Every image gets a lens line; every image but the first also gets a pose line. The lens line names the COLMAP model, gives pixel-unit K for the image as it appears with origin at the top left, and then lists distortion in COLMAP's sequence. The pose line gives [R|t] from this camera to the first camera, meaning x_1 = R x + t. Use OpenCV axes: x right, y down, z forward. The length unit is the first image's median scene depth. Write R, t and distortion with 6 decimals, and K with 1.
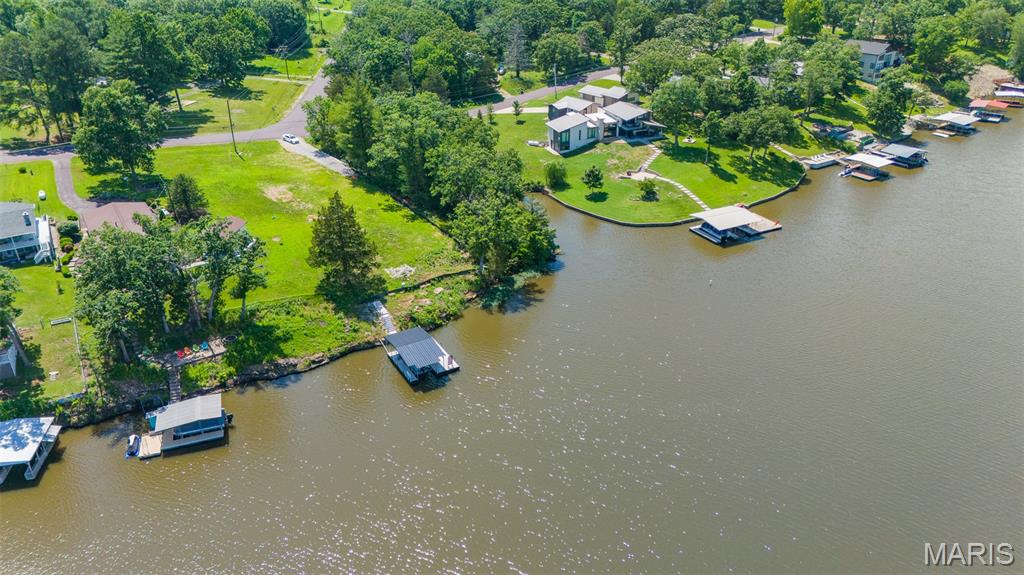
lens RADIAL K [[748.5, 0, 517.6], [0, 748.5, 286.0], [0, 0, 1]] dist [0.076305, -0.072205]
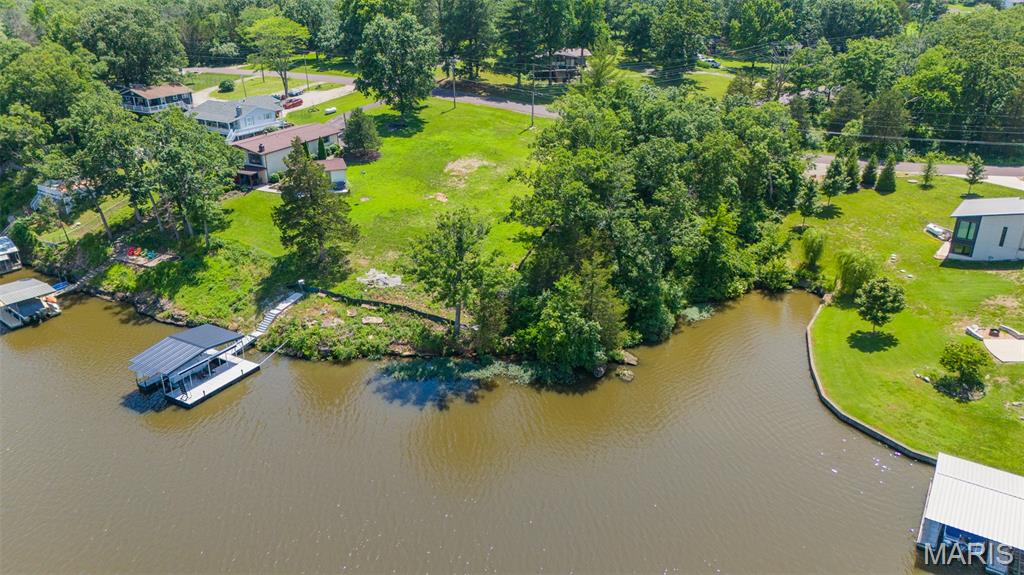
lens RADIAL K [[748.5, 0, 516.9], [0, 748.5, 288.0], [0, 0, 1]] dist [0.076305, -0.072205]
pose [[0.505613, 0.352254, -0.787574, 0.461611], [-0.399080, 0.904813, 0.148487, -0.165357], [0.764912, 0.239228, 0.598063, 0.656261]]
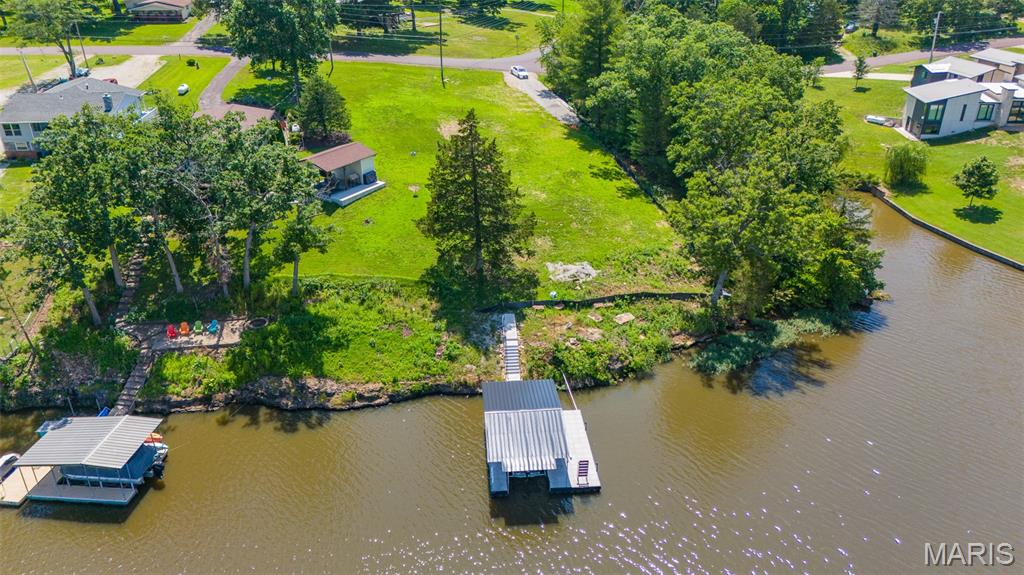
lens RADIAL K [[748.5, 0, 514.1], [0, 748.5, 282.1], [0, 0, 1]] dist [0.076305, -0.072205]
pose [[0.902766, 0.200552, -0.380516, 0.024919], [-0.203846, 0.978477, 0.032089, -0.020700], [0.378762, 0.048598, 0.924217, 0.433759]]
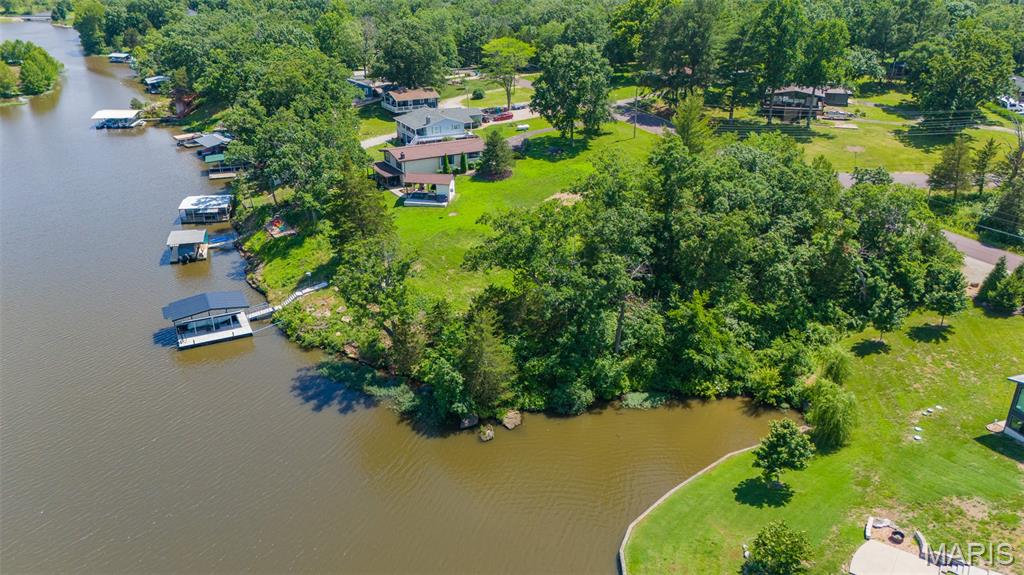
lens RADIAL K [[748.5, 0, 513.5], [0, 748.5, 289.5], [0, 0, 1]] dist [0.076305, -0.072205]
pose [[-0.048599, 0.412215, -0.909790, 0.553089], [-0.461032, 0.798771, 0.386541, -0.379670], [0.886052, 0.438228, 0.151224, 0.972976]]
